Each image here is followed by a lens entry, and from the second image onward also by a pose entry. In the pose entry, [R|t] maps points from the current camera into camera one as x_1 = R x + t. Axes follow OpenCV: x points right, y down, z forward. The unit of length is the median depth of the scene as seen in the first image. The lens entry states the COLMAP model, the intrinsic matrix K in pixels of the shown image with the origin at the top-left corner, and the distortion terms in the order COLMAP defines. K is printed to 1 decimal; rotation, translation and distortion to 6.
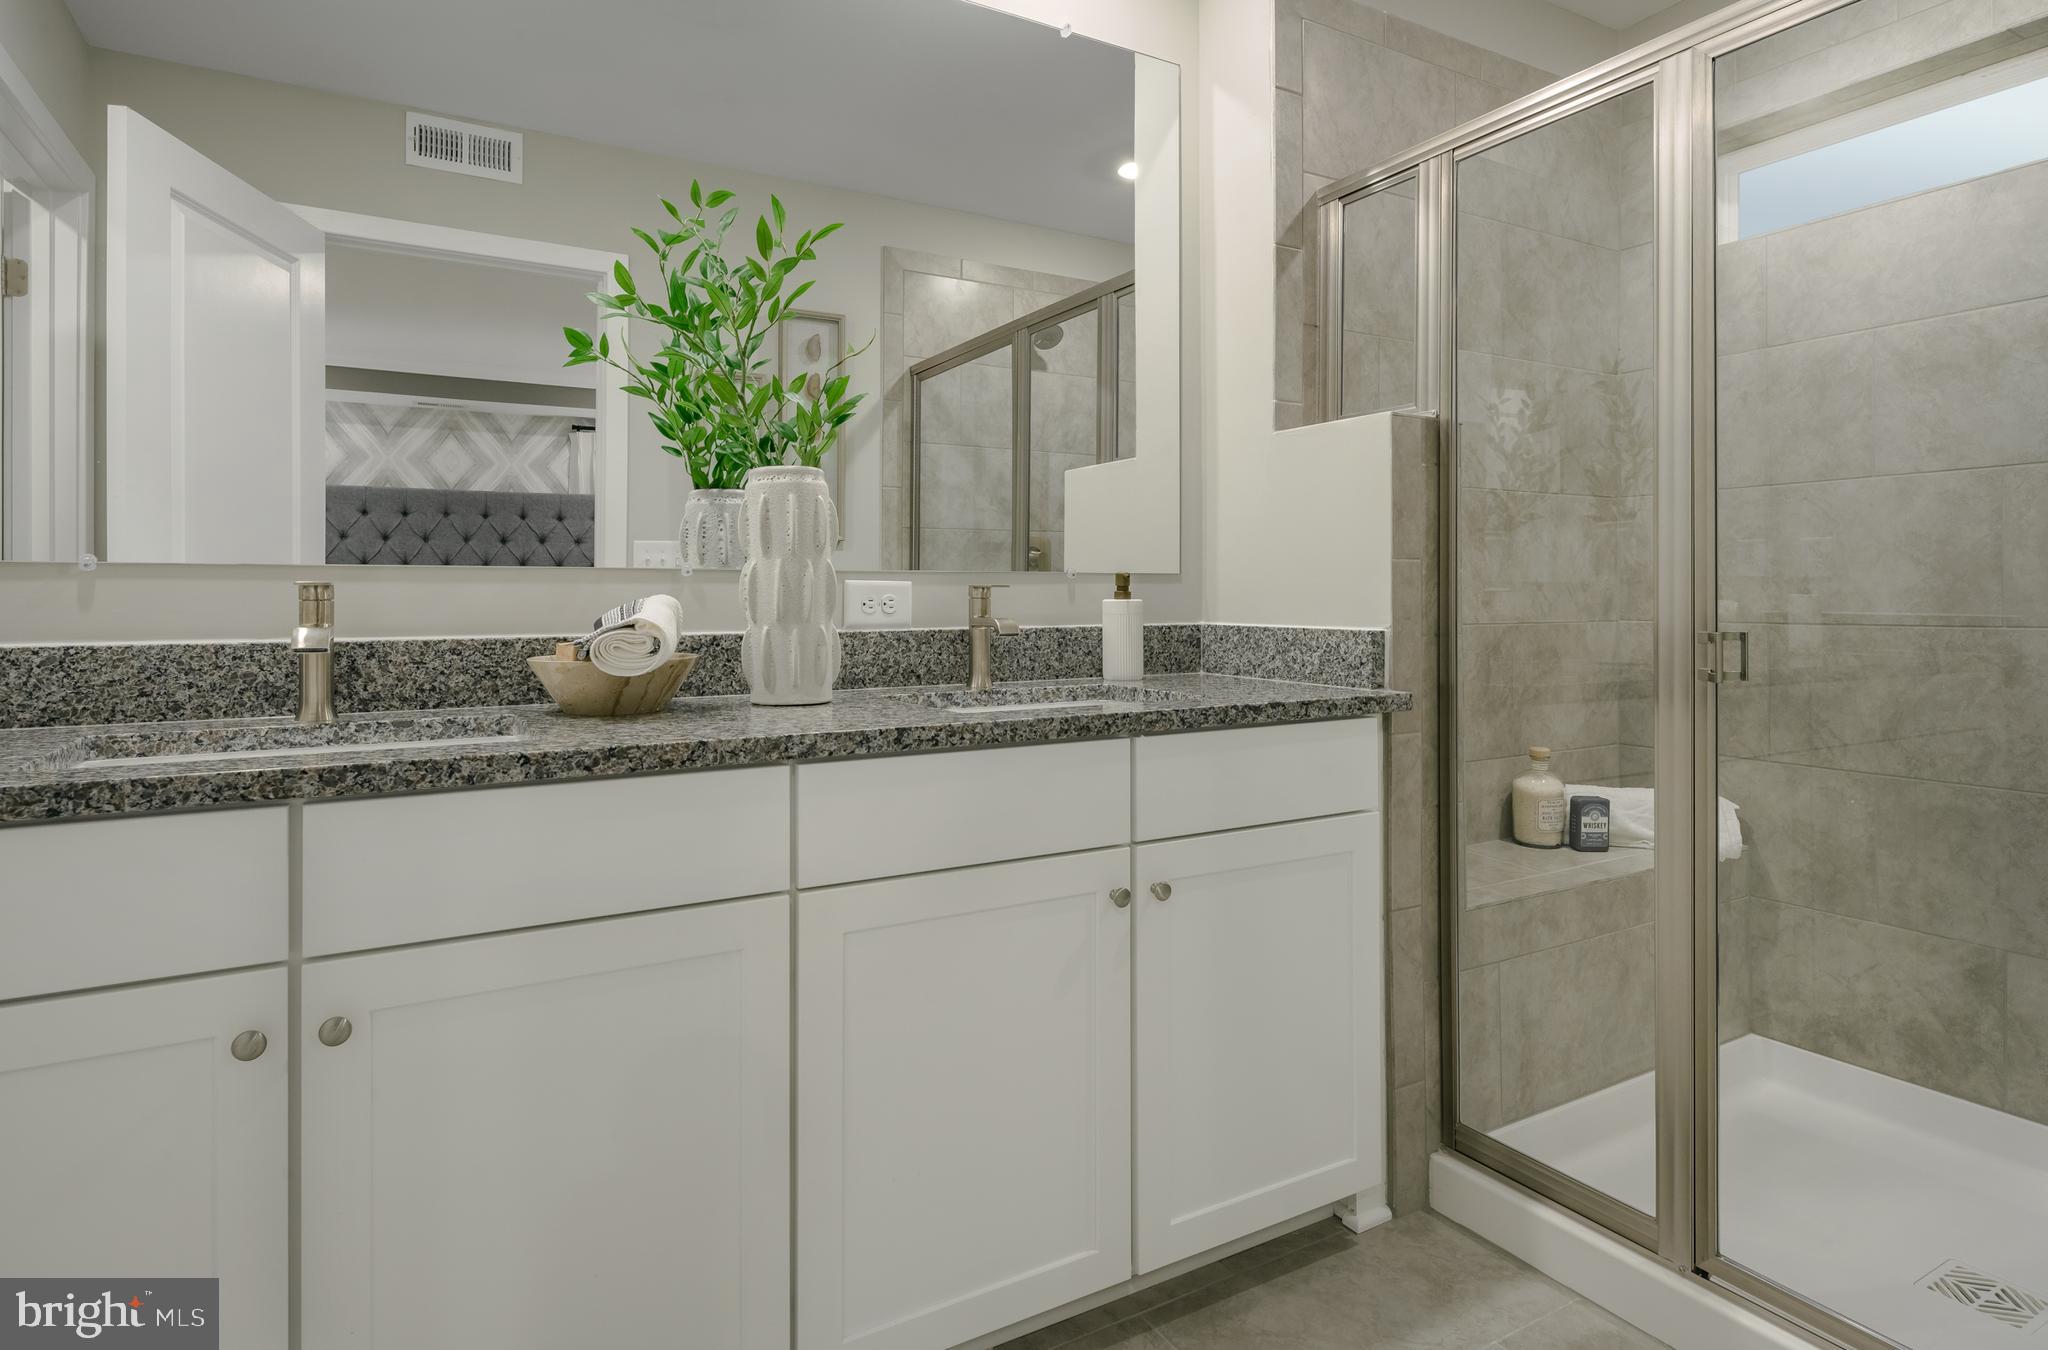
lens RADIAL K [[1115.8, 0, 1026.1], [0, 1115.8, 596.7], [0, 0, 1]] dist [0.004364, -0.000334]
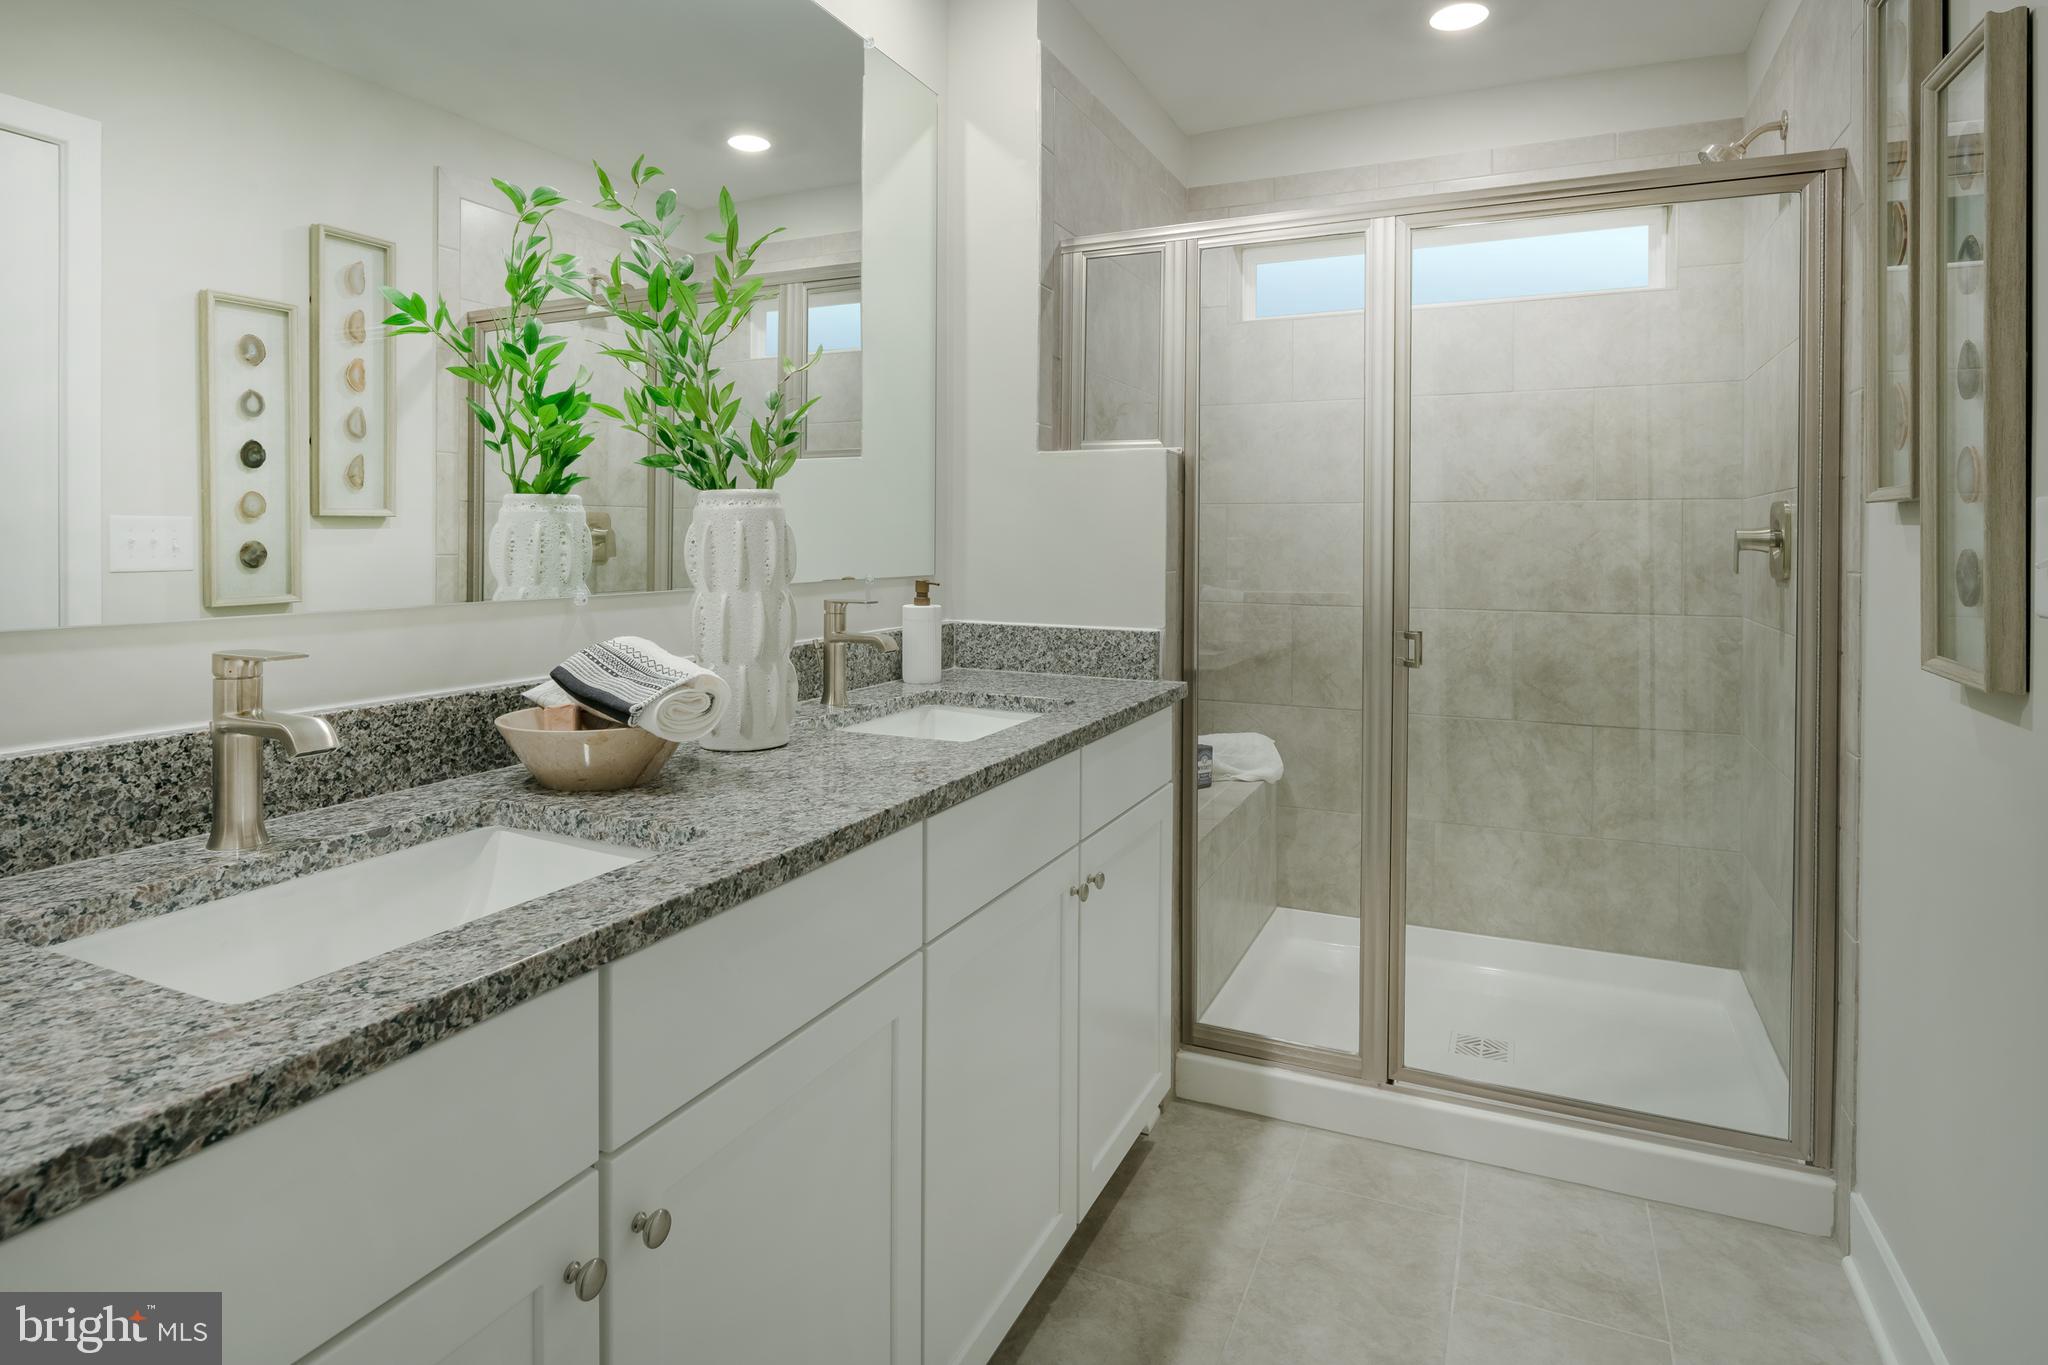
lens RADIAL K [[1116.4, 0, 1022.2], [0, 1116.4, 553.3], [0, 0, 1]] dist [-0.000889, -0.007143]
pose [[0.816578, -0.002486, 0.577230, -0.576862], [-0.005631, 0.999909, 0.012271, -0.078331], [-0.577208, -0.013271, 0.816490, 0.122905]]
